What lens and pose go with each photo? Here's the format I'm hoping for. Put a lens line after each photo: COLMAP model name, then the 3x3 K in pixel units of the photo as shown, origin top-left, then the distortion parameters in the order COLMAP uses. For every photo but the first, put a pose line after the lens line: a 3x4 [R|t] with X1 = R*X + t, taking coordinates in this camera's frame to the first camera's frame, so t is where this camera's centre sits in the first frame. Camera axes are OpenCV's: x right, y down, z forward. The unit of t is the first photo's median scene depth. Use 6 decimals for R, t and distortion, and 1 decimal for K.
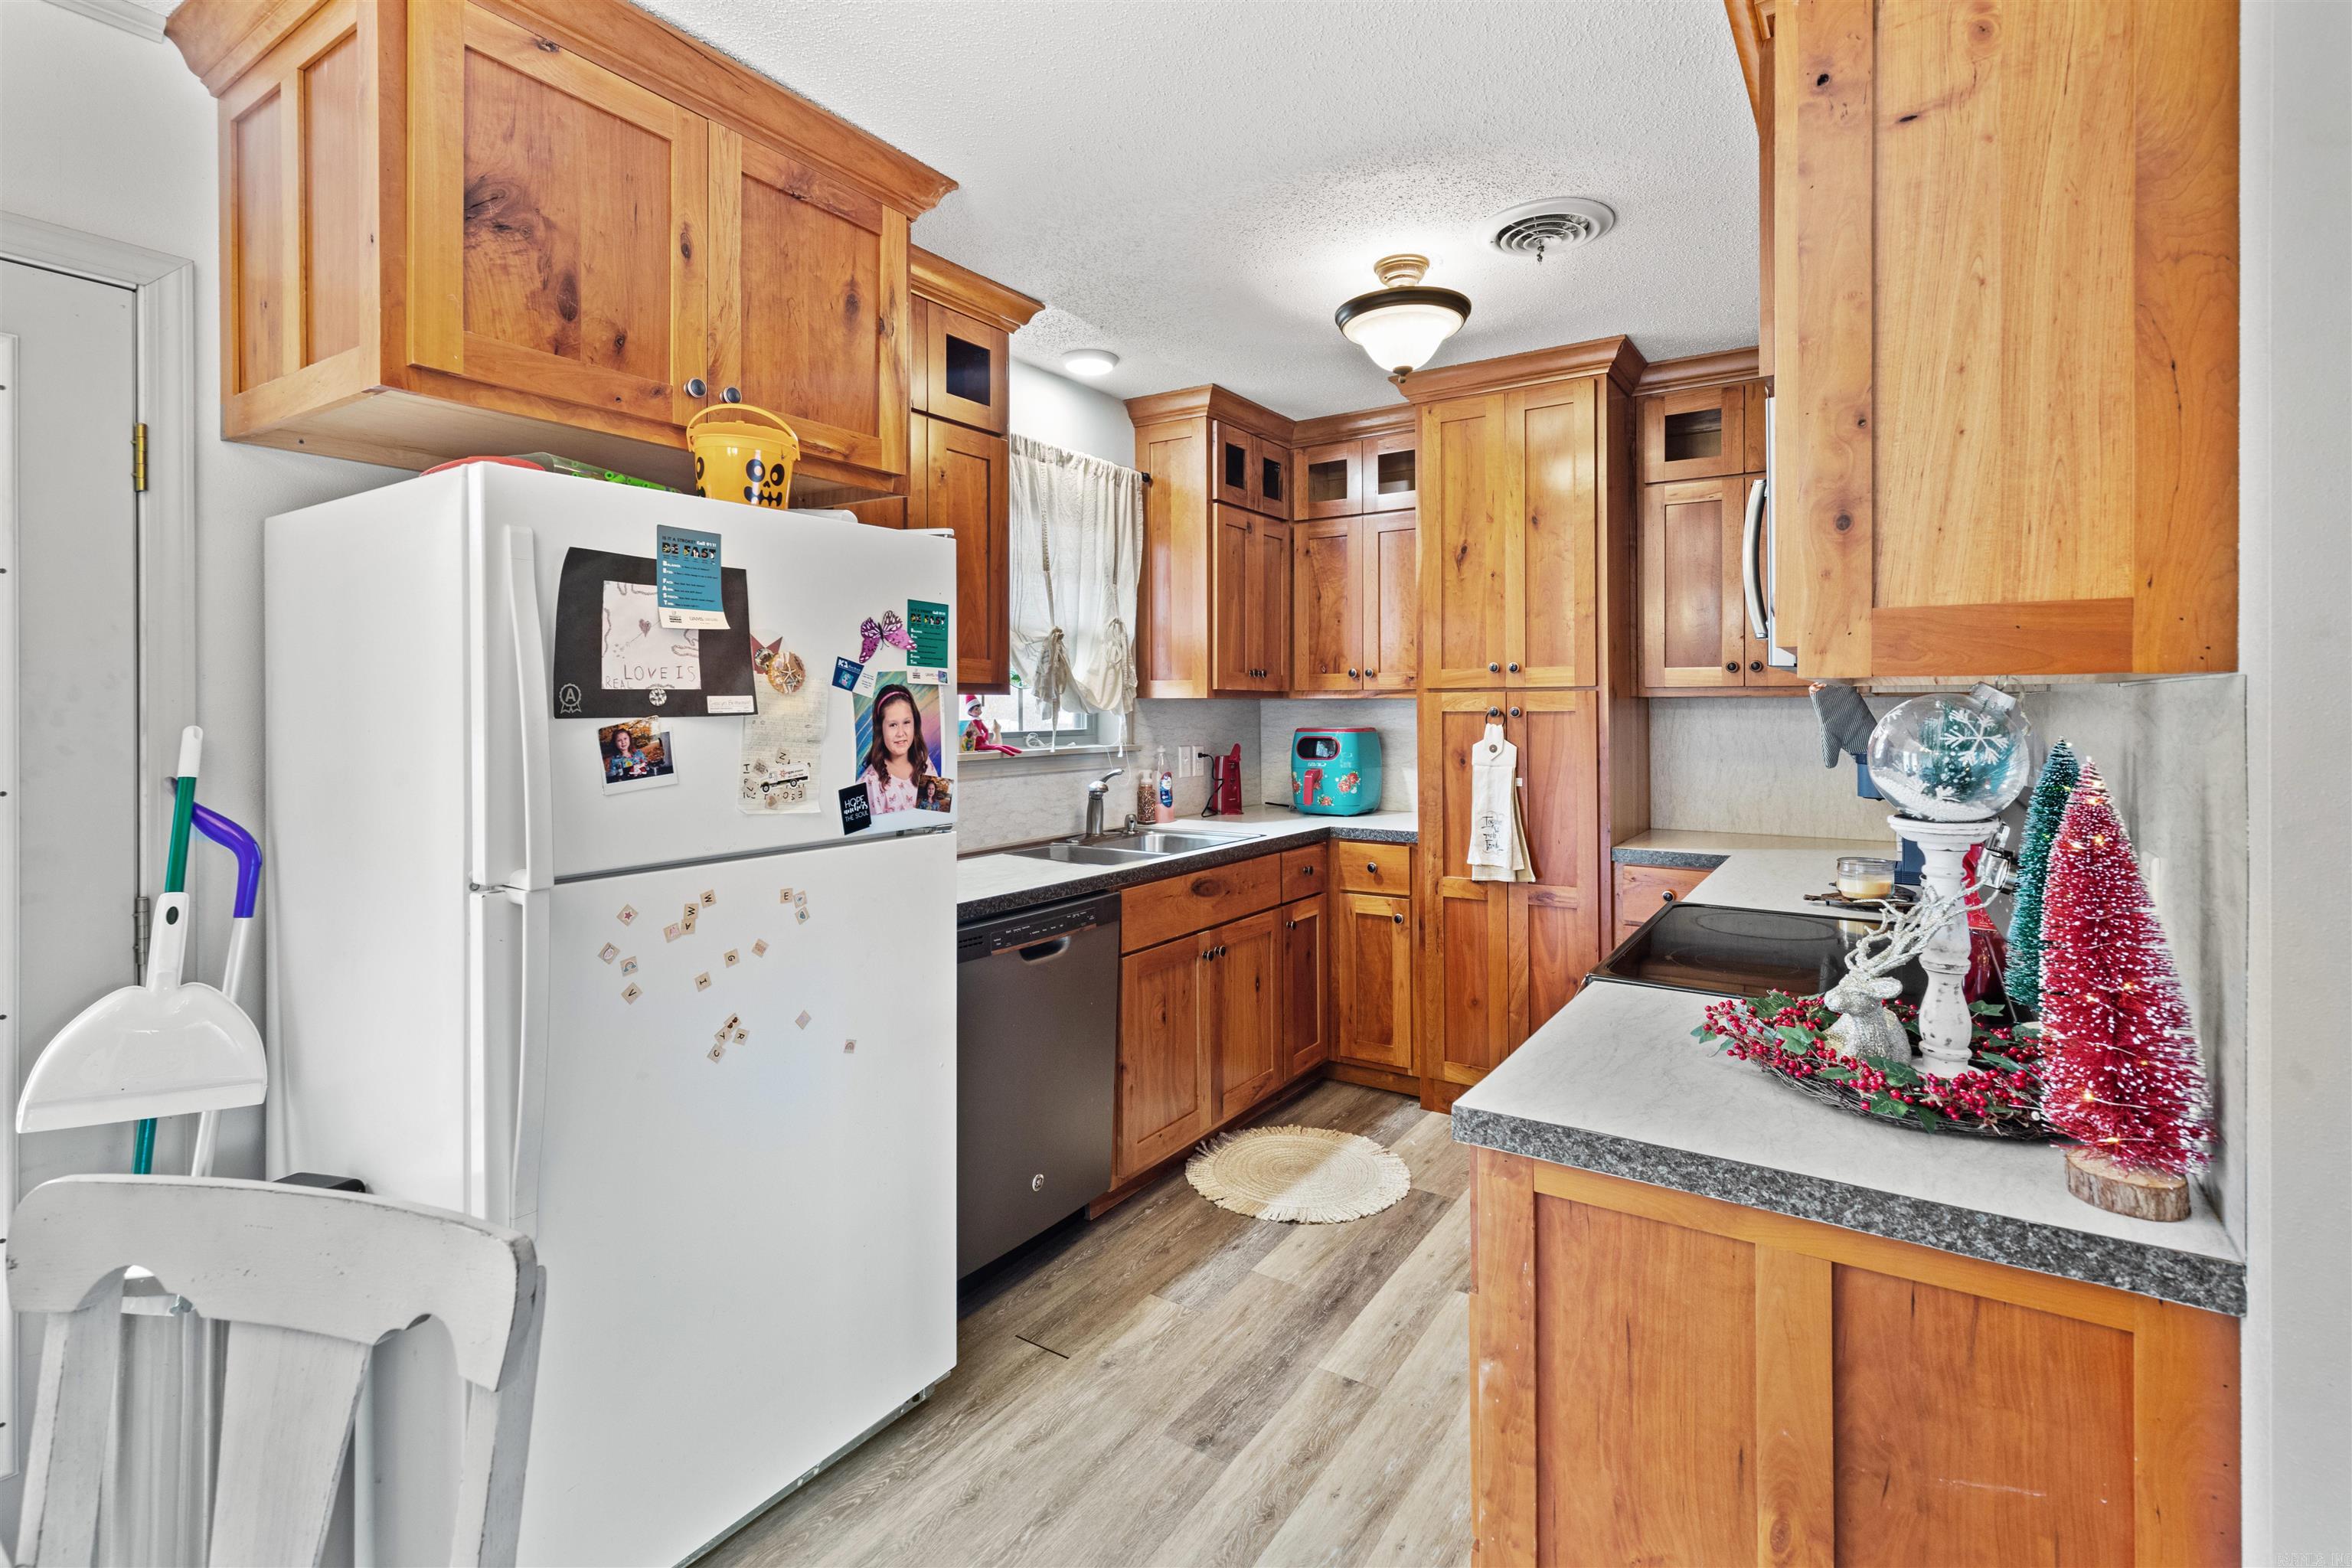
lens RADIAL K [[1084.9, 0, 1186.5], [0, 1084.9, 704.9], [0, 0, 1]] dist [0.002340, 0.000365]
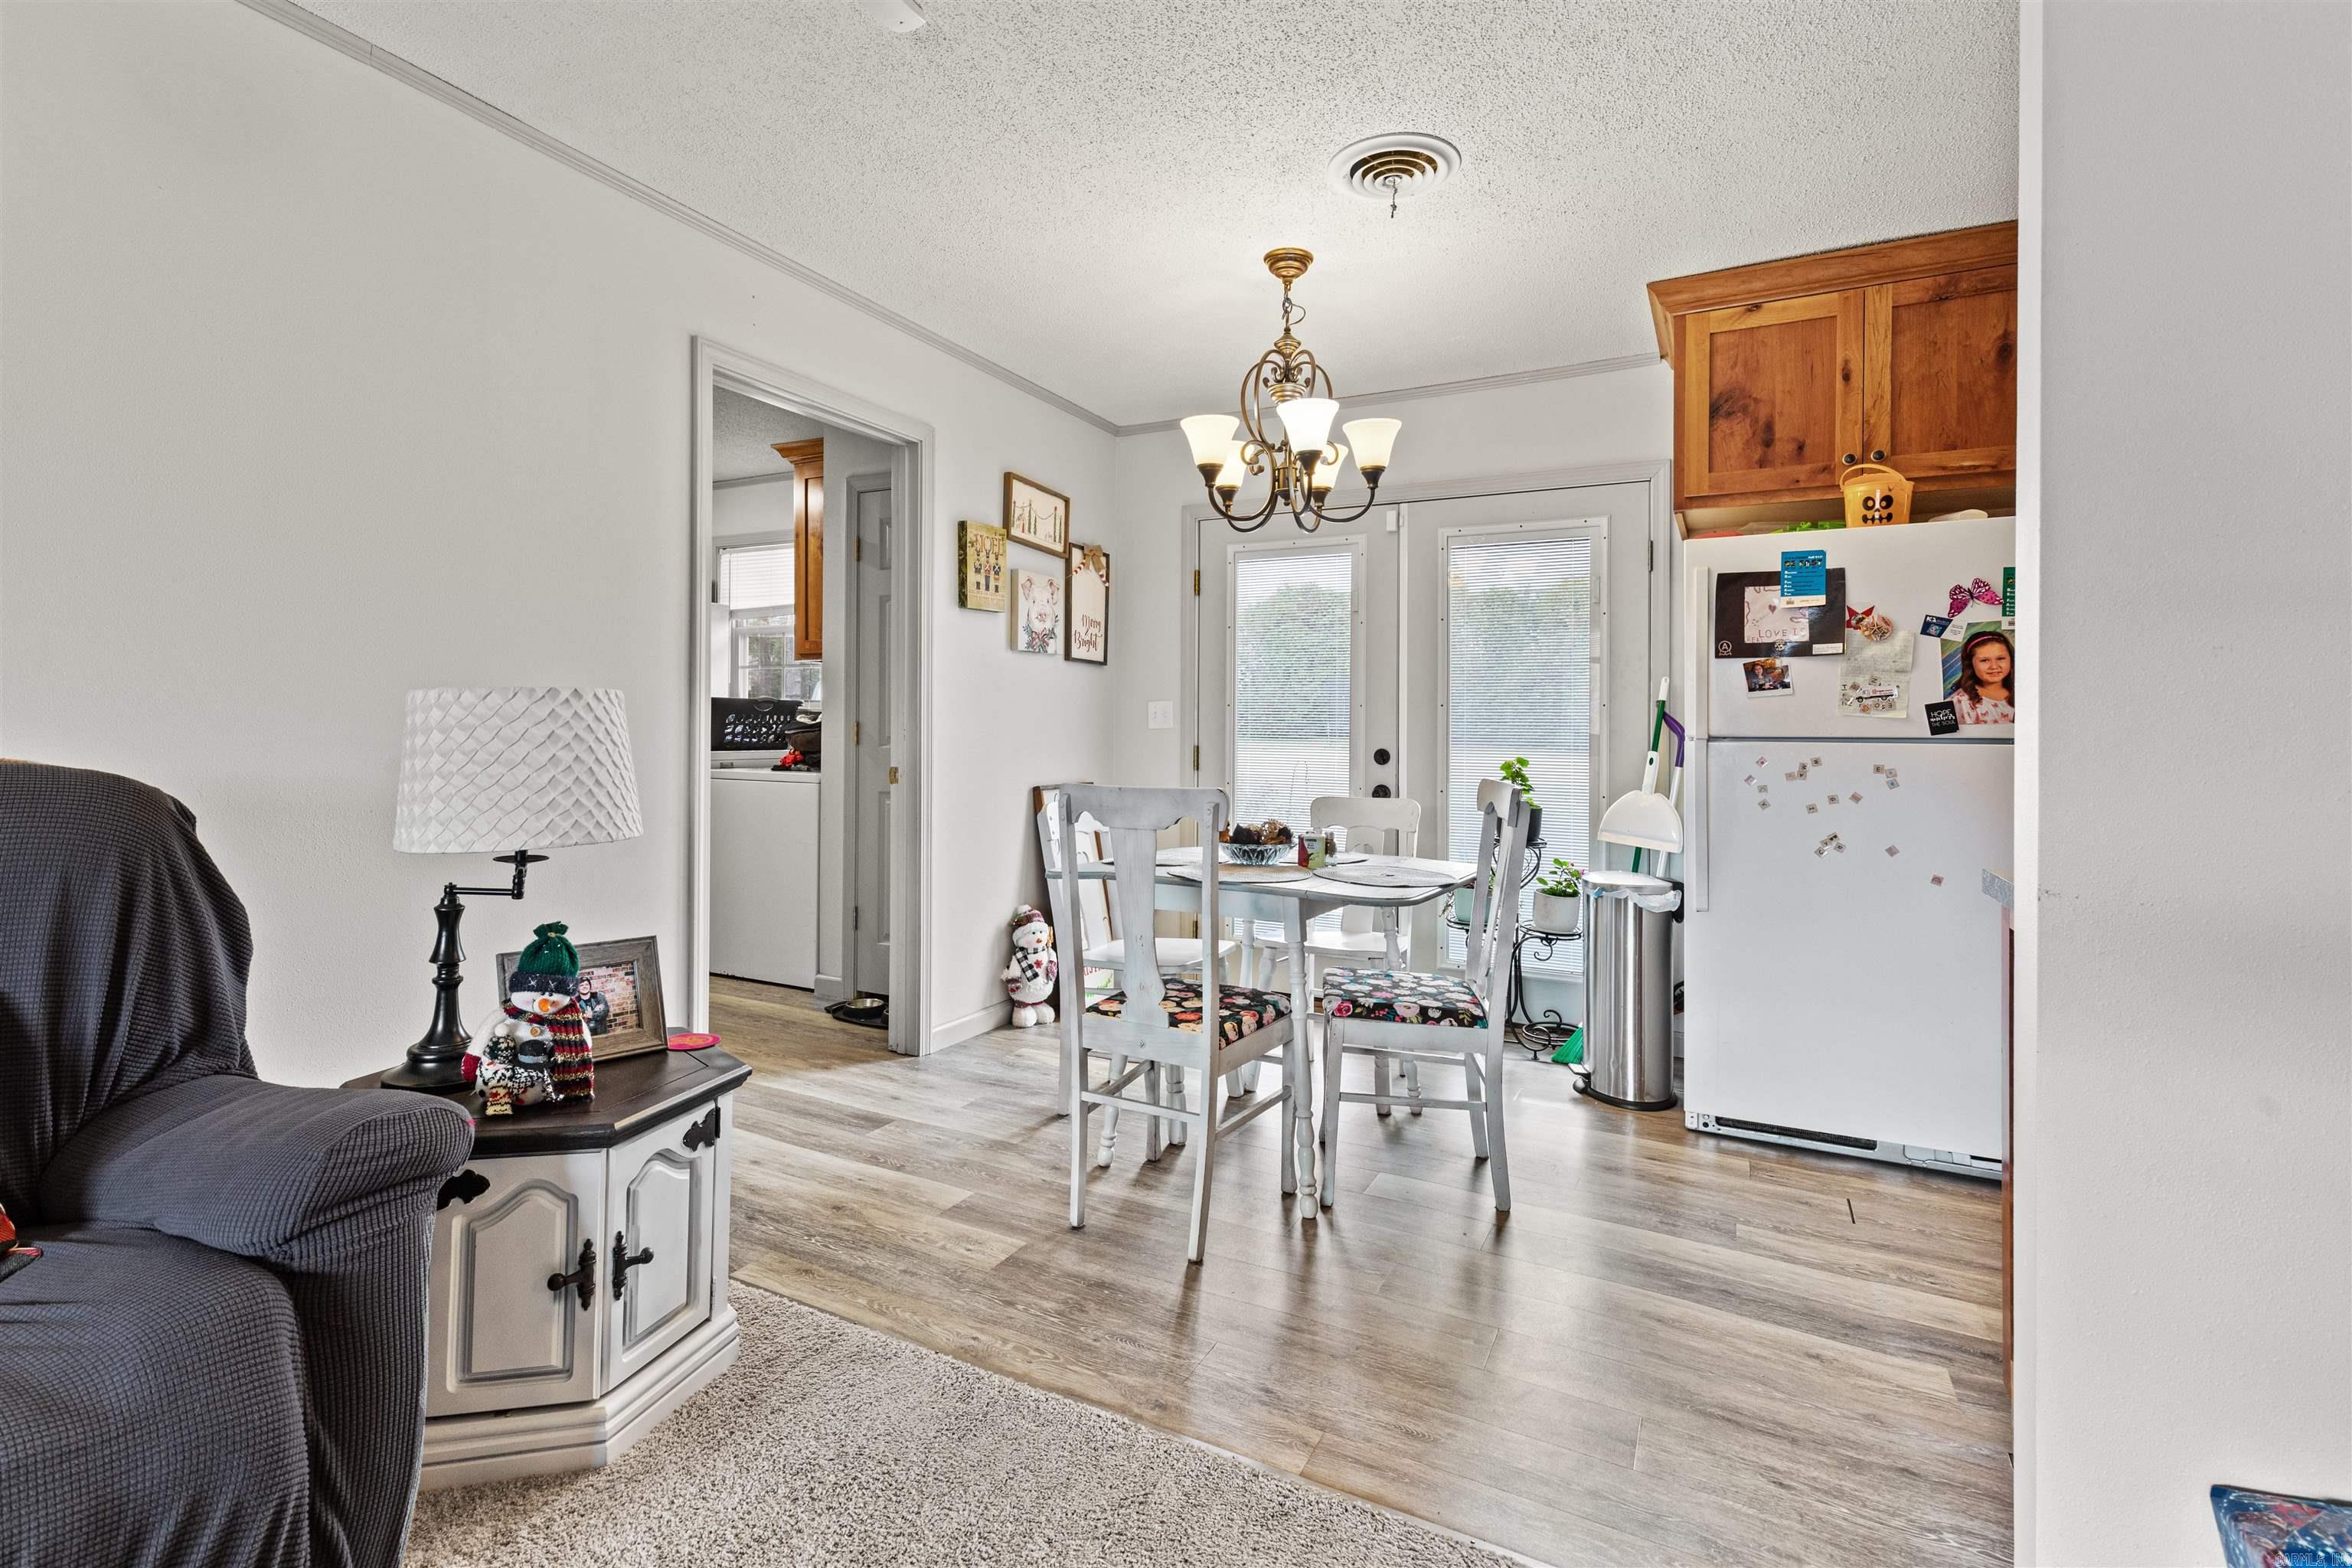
lens RADIAL K [[1088.4, 0, 1164.1], [0, 1088.4, 718.3], [0, 0, 1]] dist [0.001587, 0.000017]
pose [[0.101823, -0.002826, -0.994799, 0.582017], [-0.006356, 0.999974, -0.003491, 0.060133], [0.994782, 0.006678, 0.101802, -0.104269]]
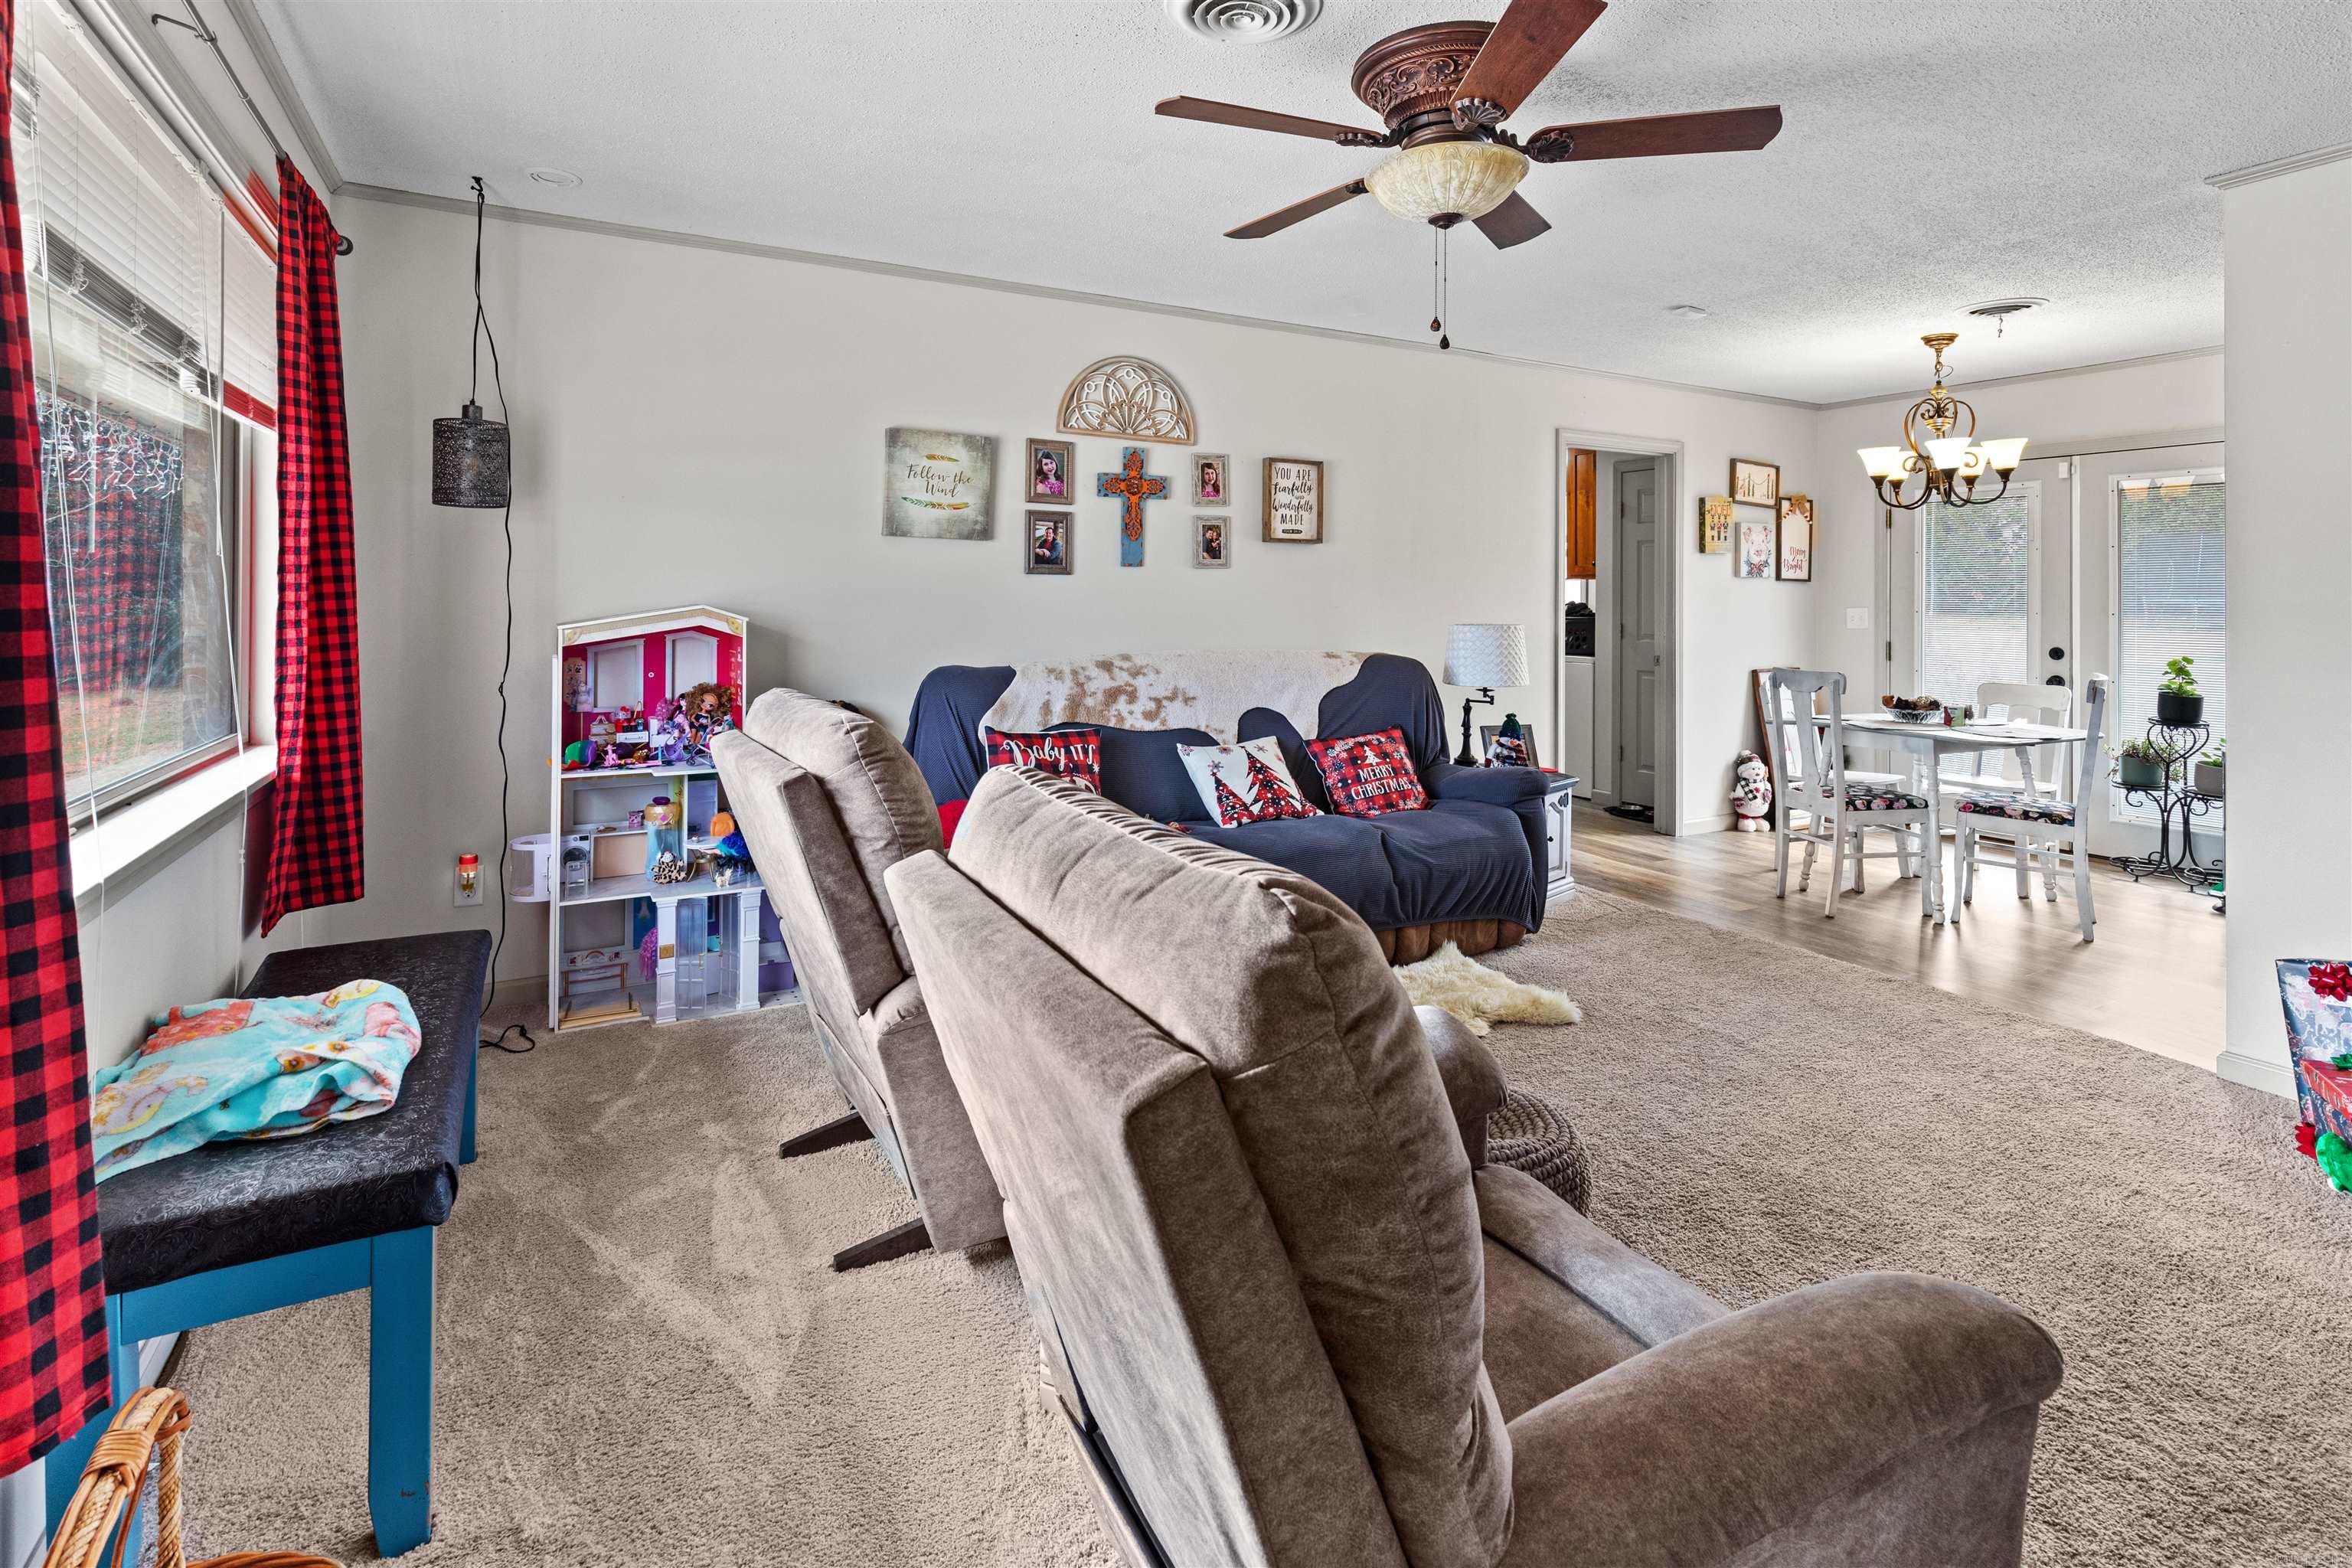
lens RADIAL K [[1132.0, 0, 1181.1], [0, 1132.0, 602.3], [0, 0, 1]] dist [0.002831, 0.000284]
pose [[-0.452798, 0.006310, -0.891591, 1.441396], [0.001145, 0.999978, 0.006496, 0.009914], [0.891613, 0.001920, -0.452795, -0.120269]]
